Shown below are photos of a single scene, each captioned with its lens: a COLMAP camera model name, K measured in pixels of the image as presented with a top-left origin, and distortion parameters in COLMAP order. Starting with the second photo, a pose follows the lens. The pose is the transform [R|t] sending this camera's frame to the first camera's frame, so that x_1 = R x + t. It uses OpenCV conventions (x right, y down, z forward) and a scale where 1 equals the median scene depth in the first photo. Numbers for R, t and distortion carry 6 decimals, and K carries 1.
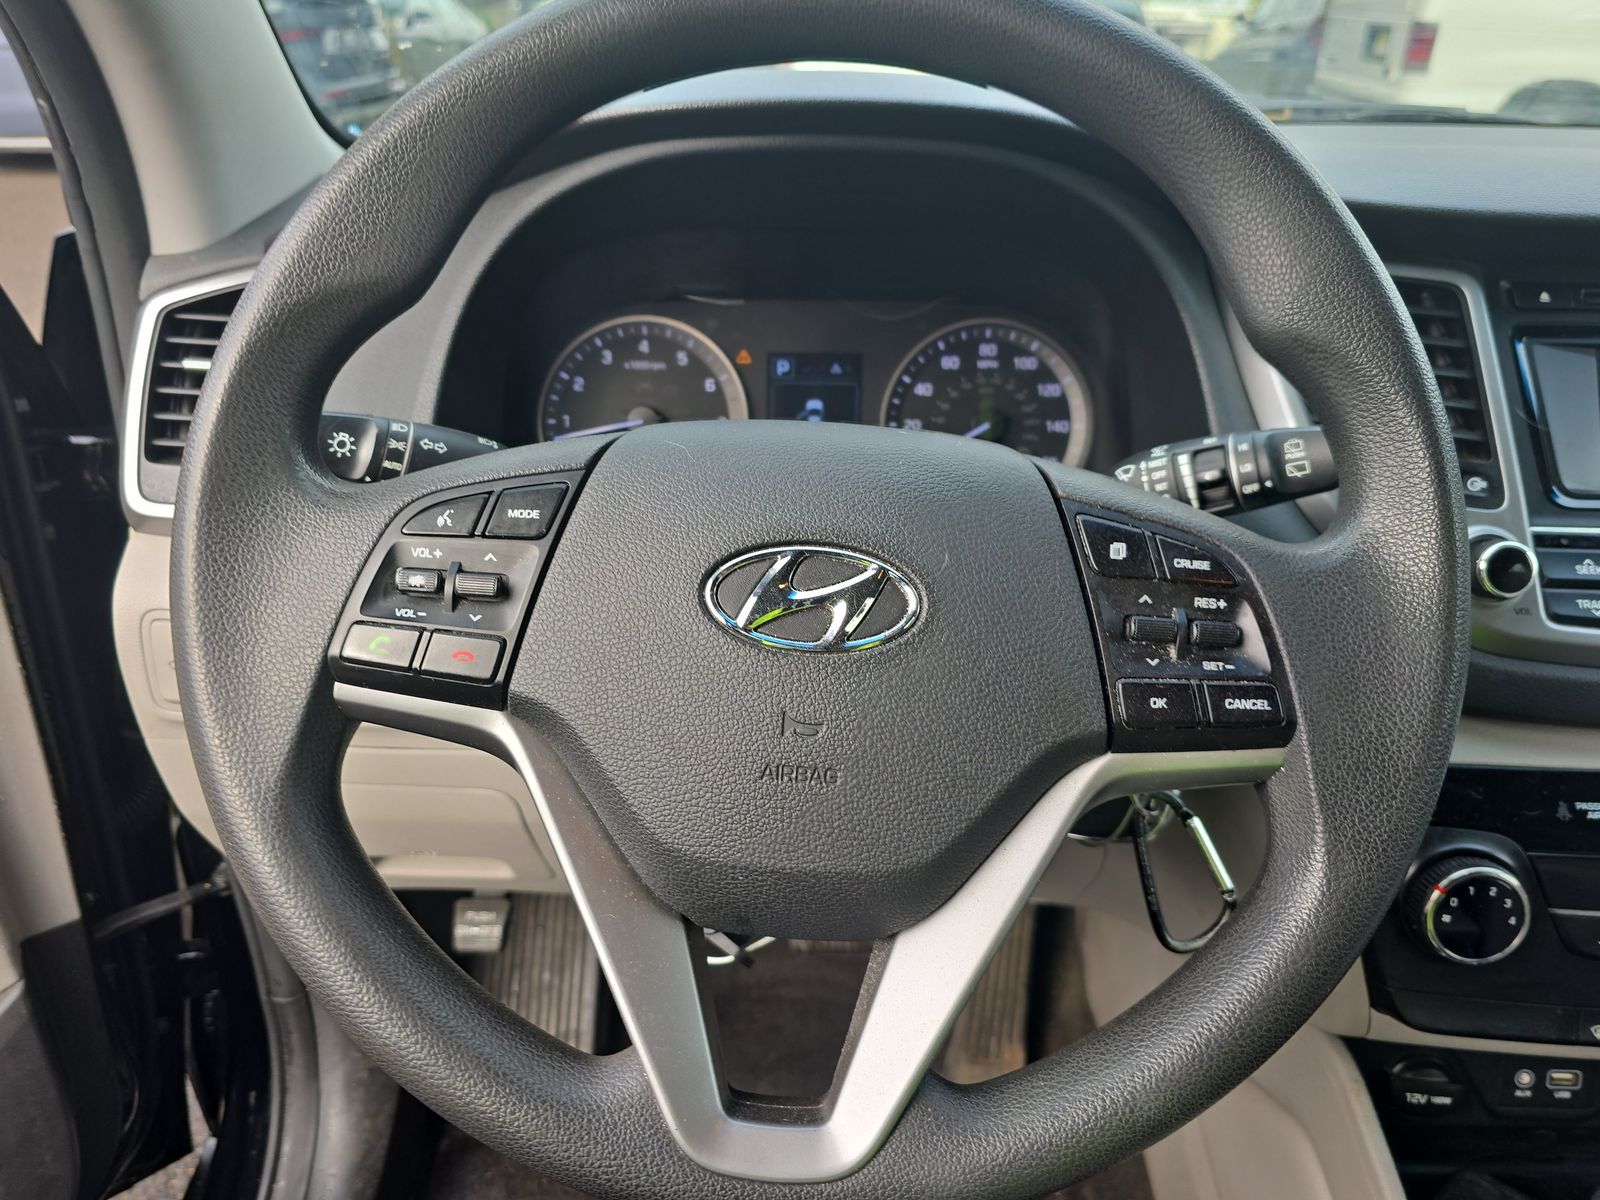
lens RADIAL K [[1166.0, 0, 841.2], [0, 1166.0, 547.2], [0, 0, 1]] dist [0.038734, -0.073271]
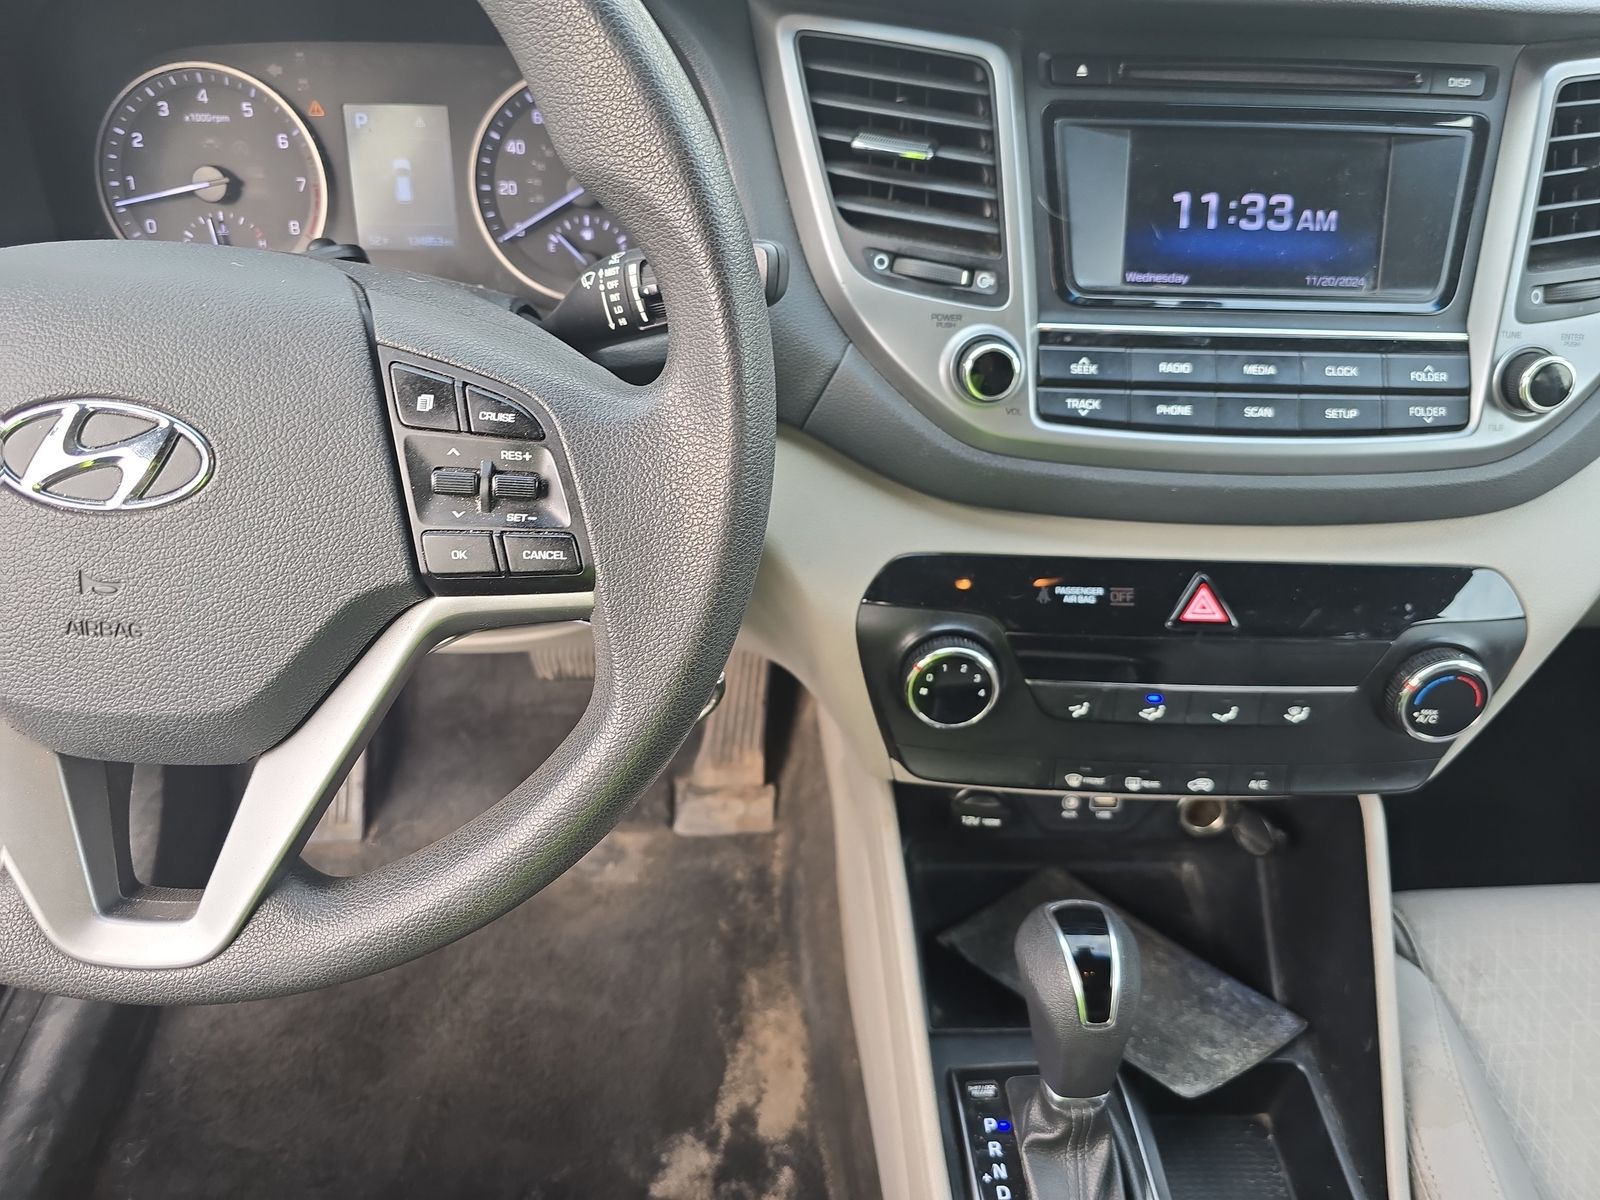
lens RADIAL K [[1150.7, 0, 800.0], [0, 1150.7, 600.0], [0, 0, 1]] dist [0.042825, -0.076131]
pose [[0.997993, -0.018067, 0.060689, 0.237386], [-0.000461, 0.956331, 0.292286, -0.059822], [-0.063320, -0.291727, 0.954403, -0.005499]]
